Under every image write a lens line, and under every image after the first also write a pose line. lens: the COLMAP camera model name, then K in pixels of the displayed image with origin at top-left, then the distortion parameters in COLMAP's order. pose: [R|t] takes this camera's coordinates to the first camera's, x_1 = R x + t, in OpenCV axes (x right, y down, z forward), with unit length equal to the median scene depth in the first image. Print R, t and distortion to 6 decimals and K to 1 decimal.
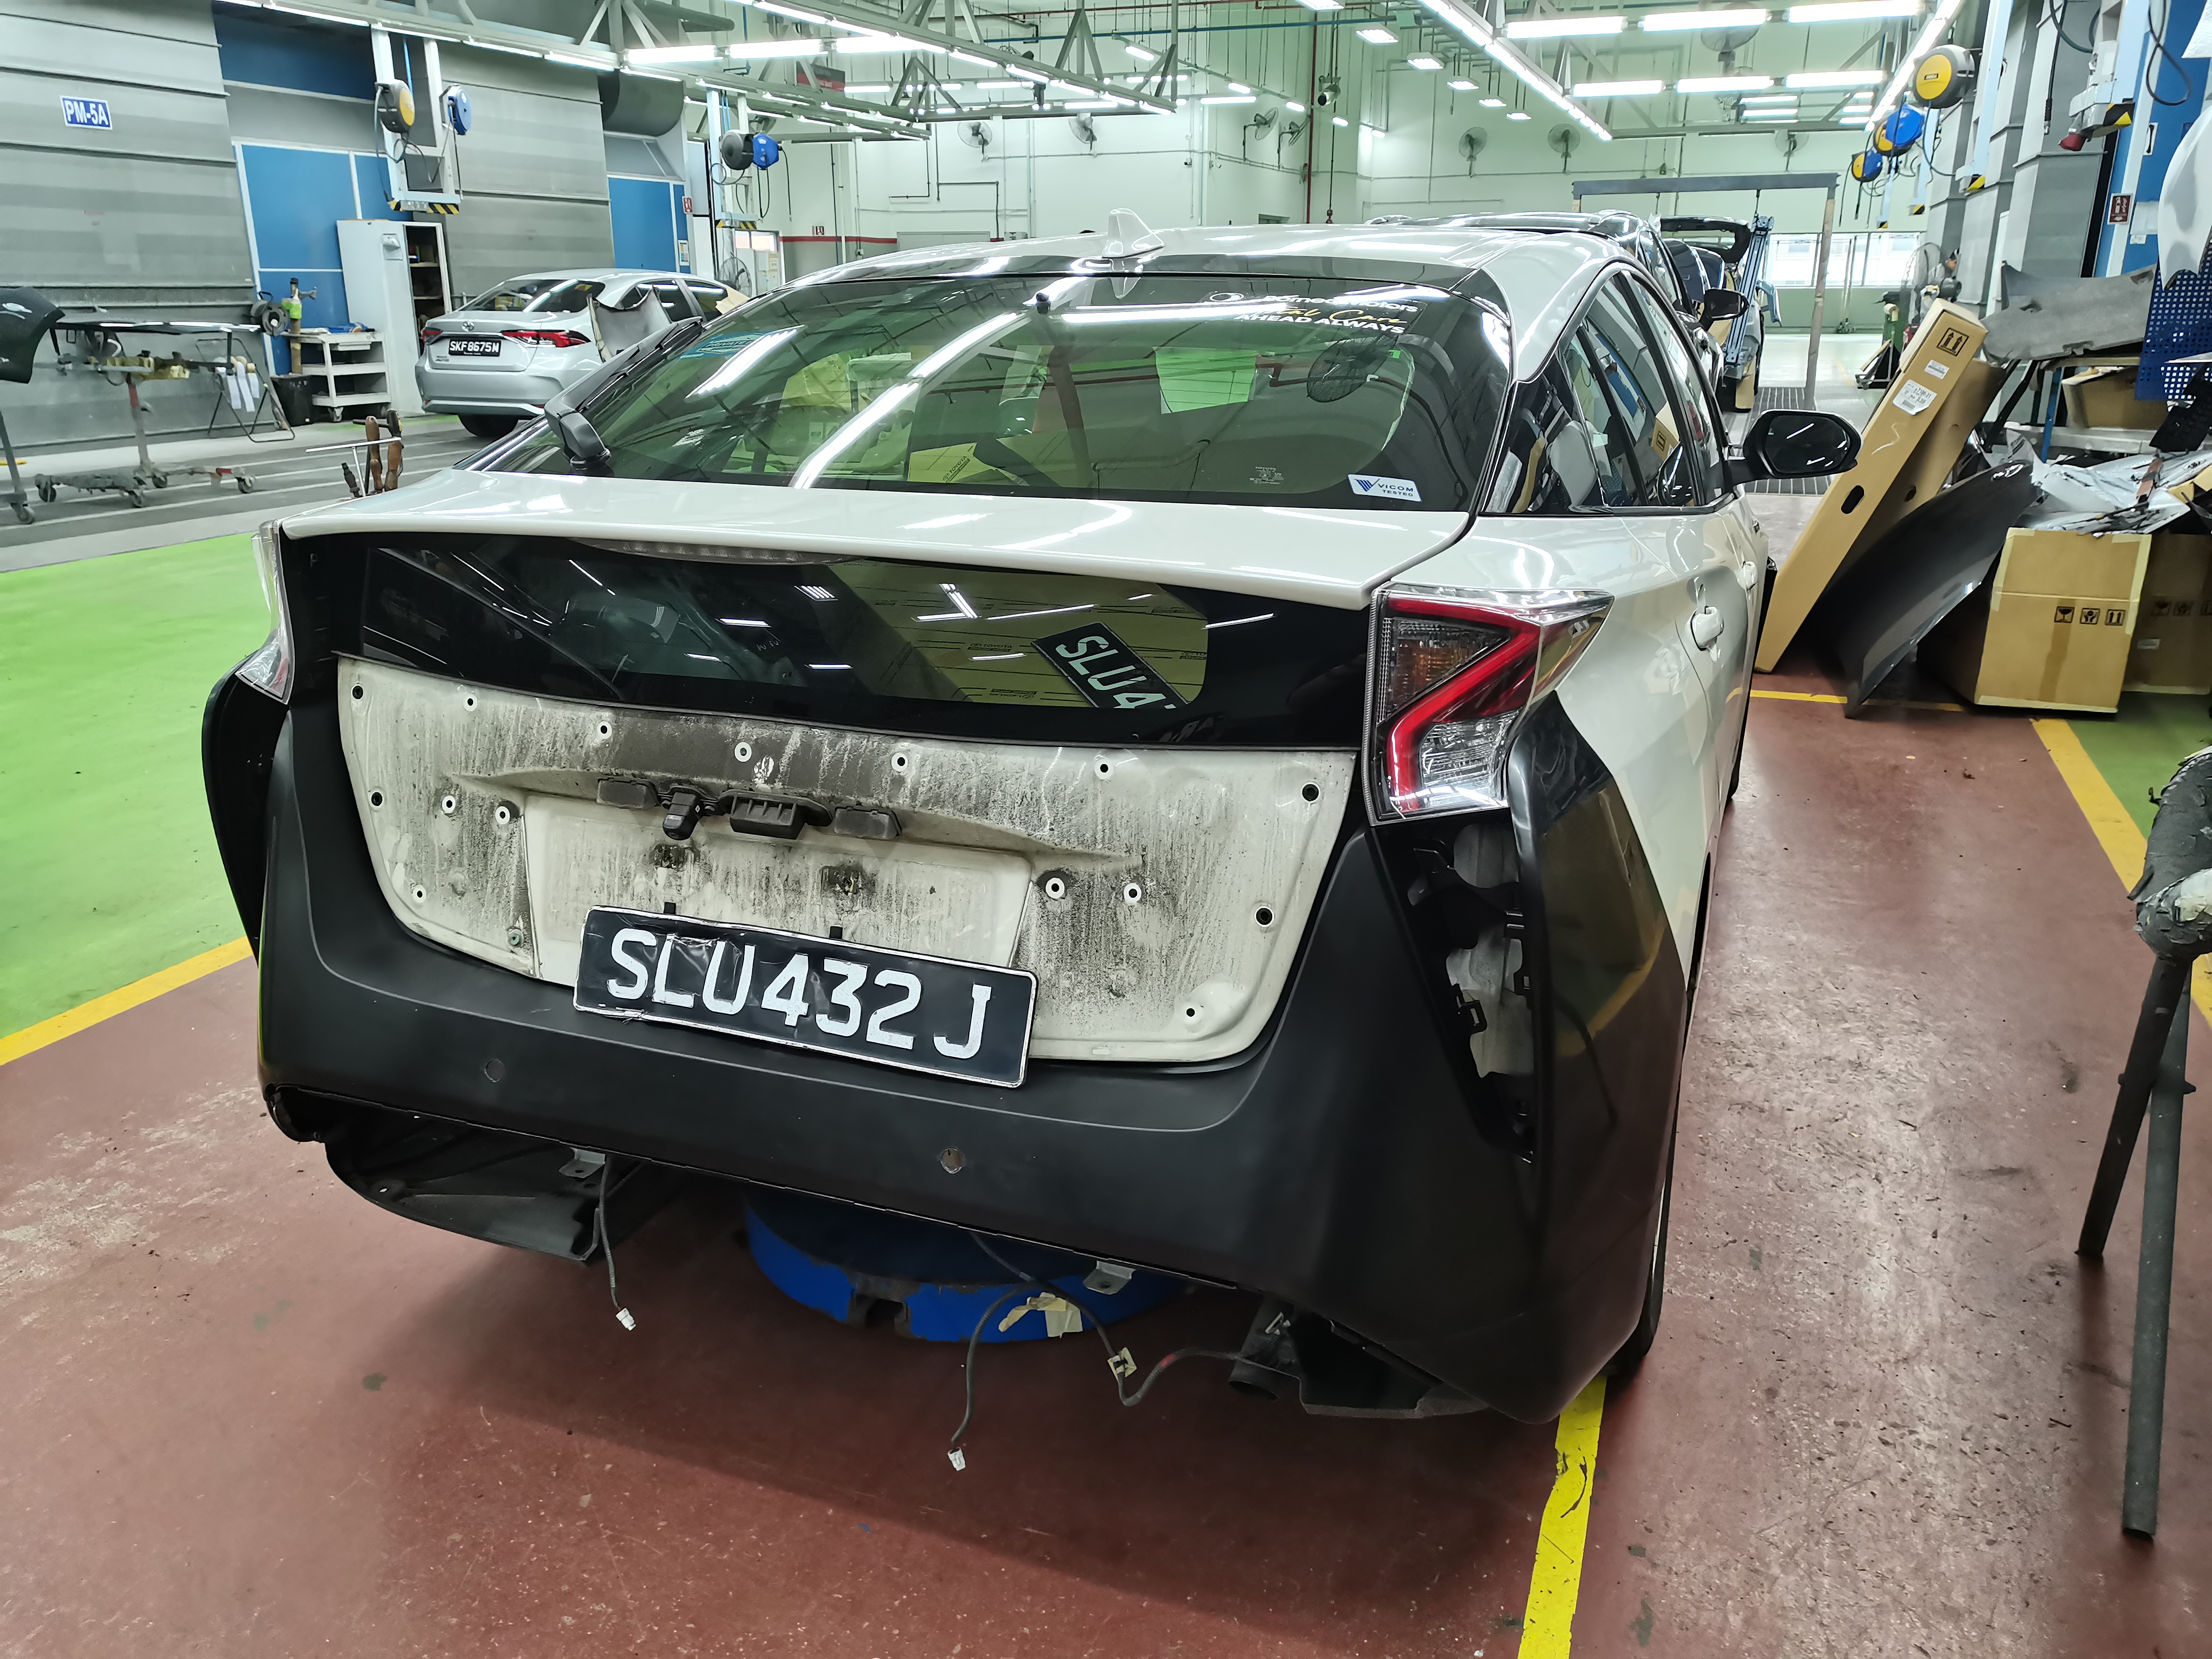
lens RADIAL K [[1665.2, 0, 1118.6], [0, 1665.2, 823.5], [0, 0, 1]] dist [0.031007, -0.003019]
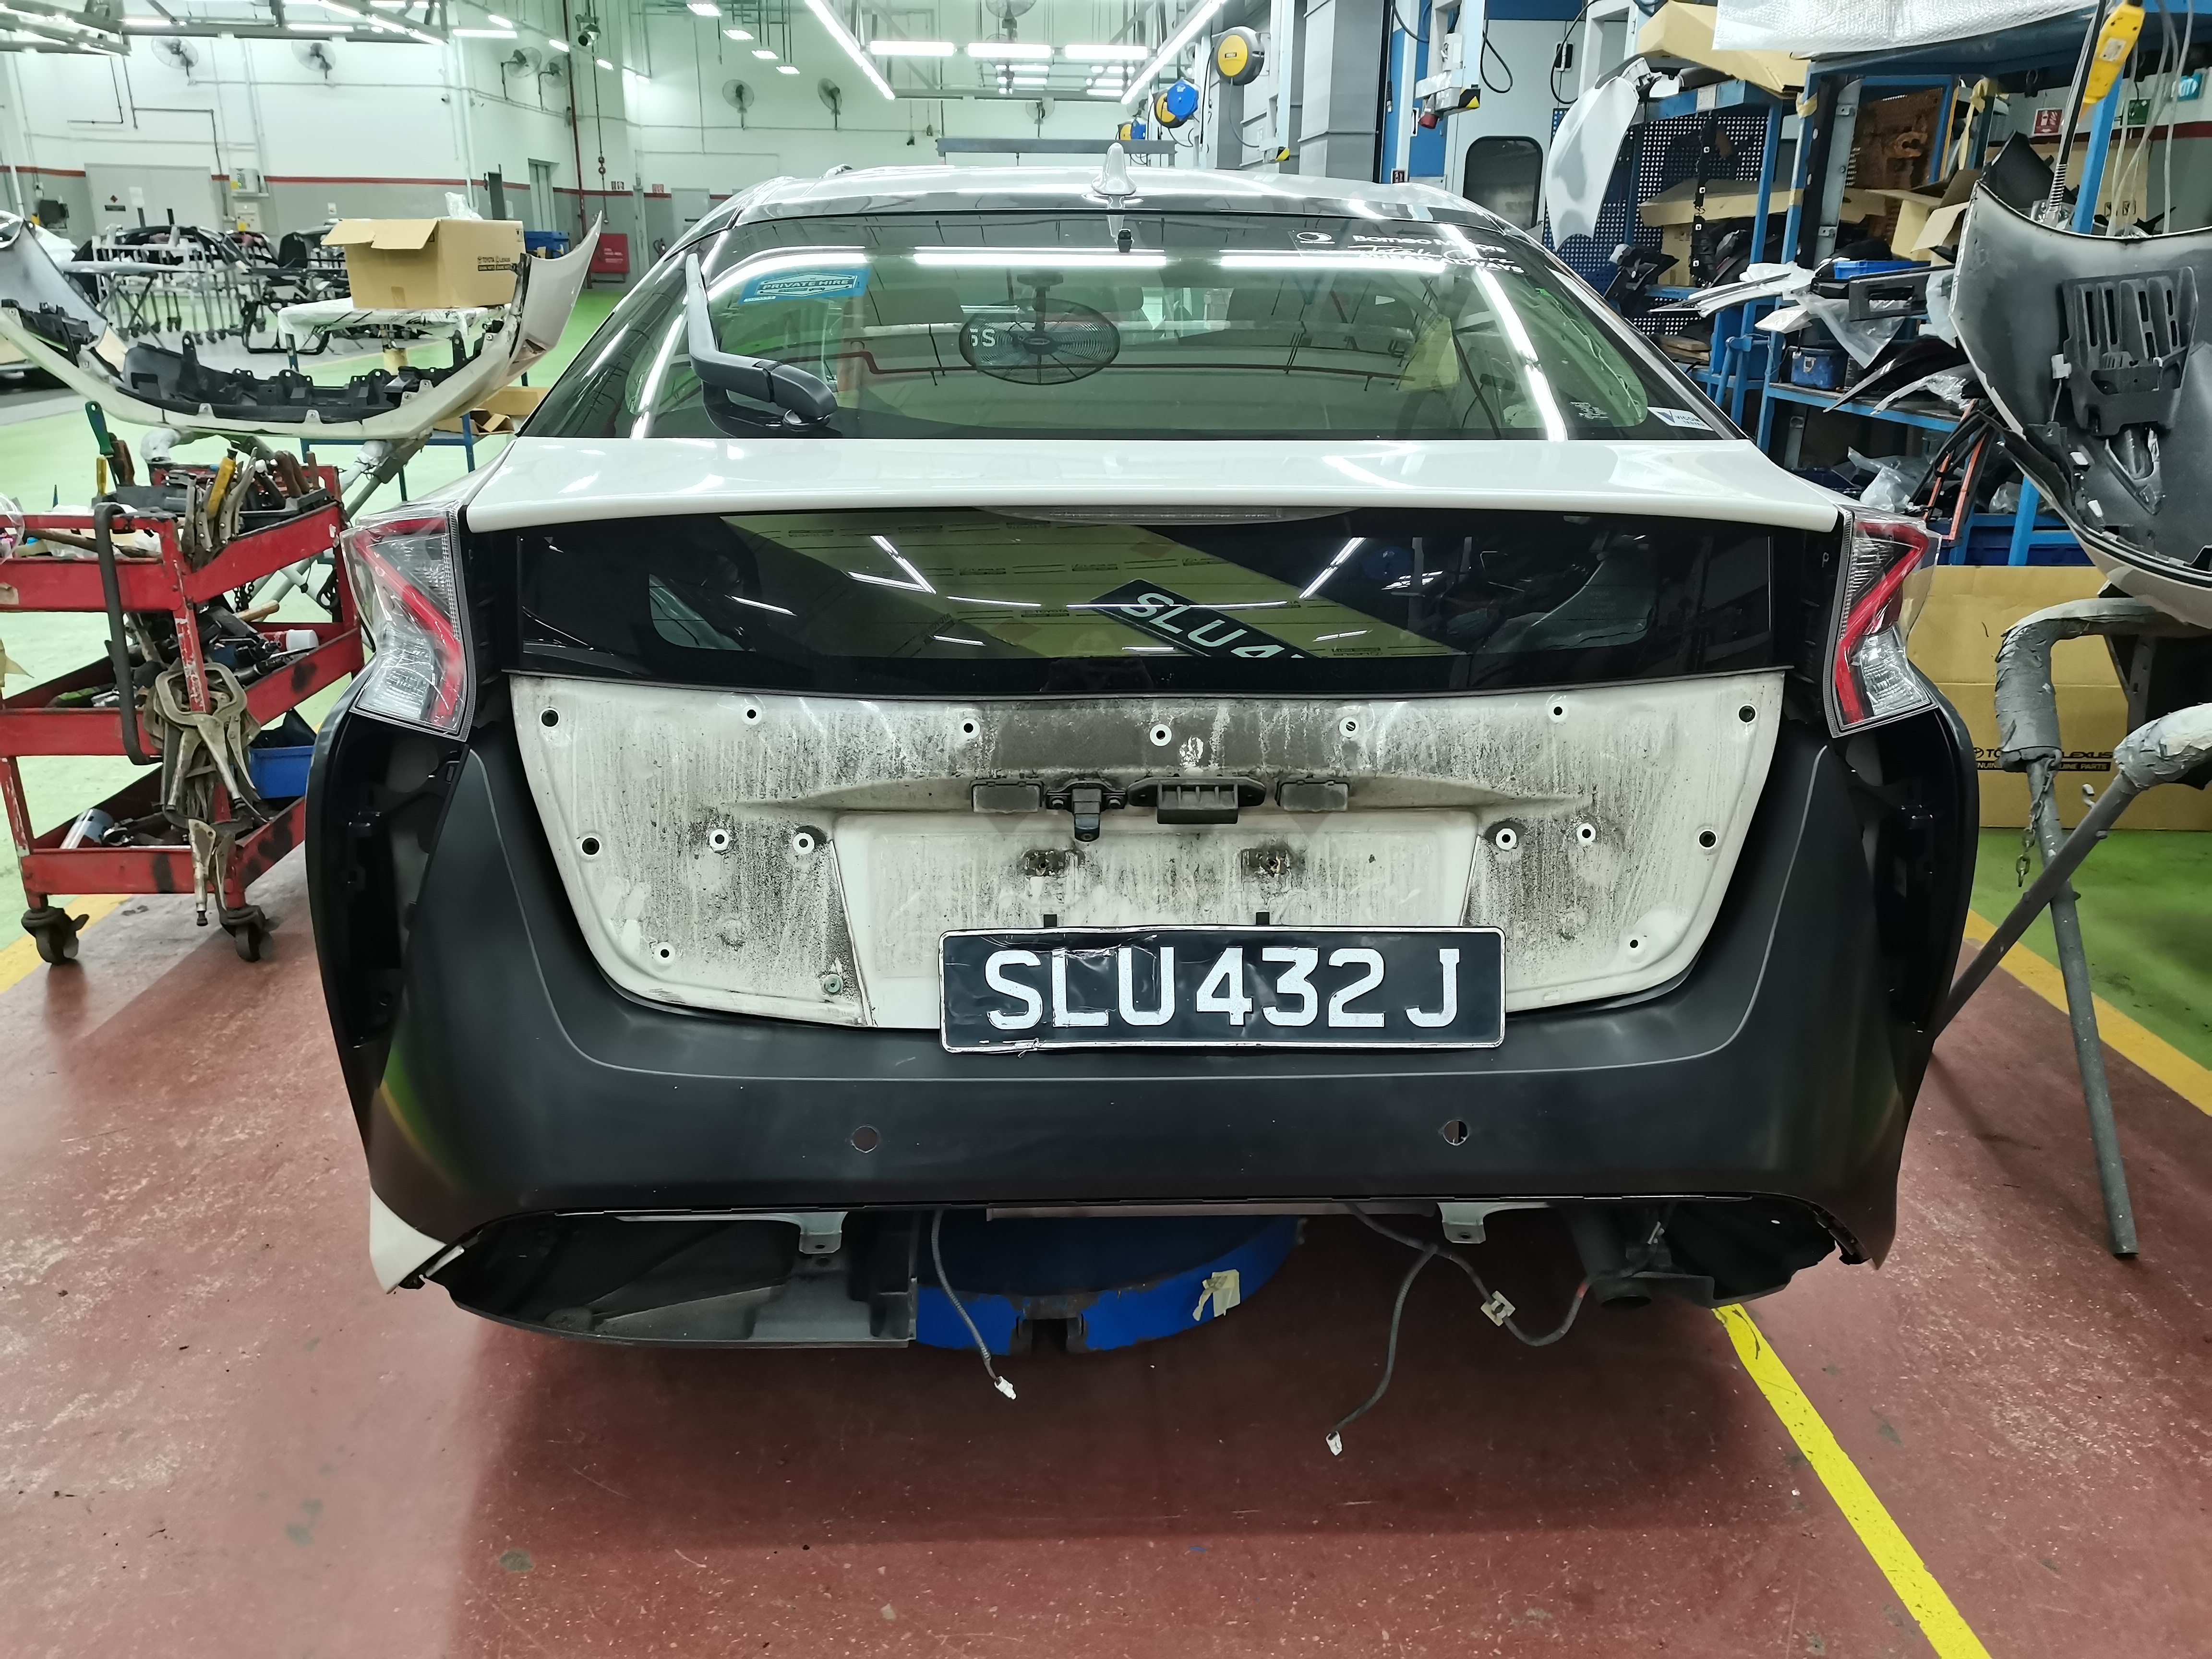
lens RADIAL K [[1665.2, 0, 1105.8], [0, 1665.2, 819.4], [0, 0, 1]] dist [0.031007, -0.003019]
pose [[0.916804, -0.120619, 0.380686, -0.571956], [0.112331, 0.992696, 0.044006, -0.038567], [-0.383213, 0.002418, 0.923657, 0.167982]]
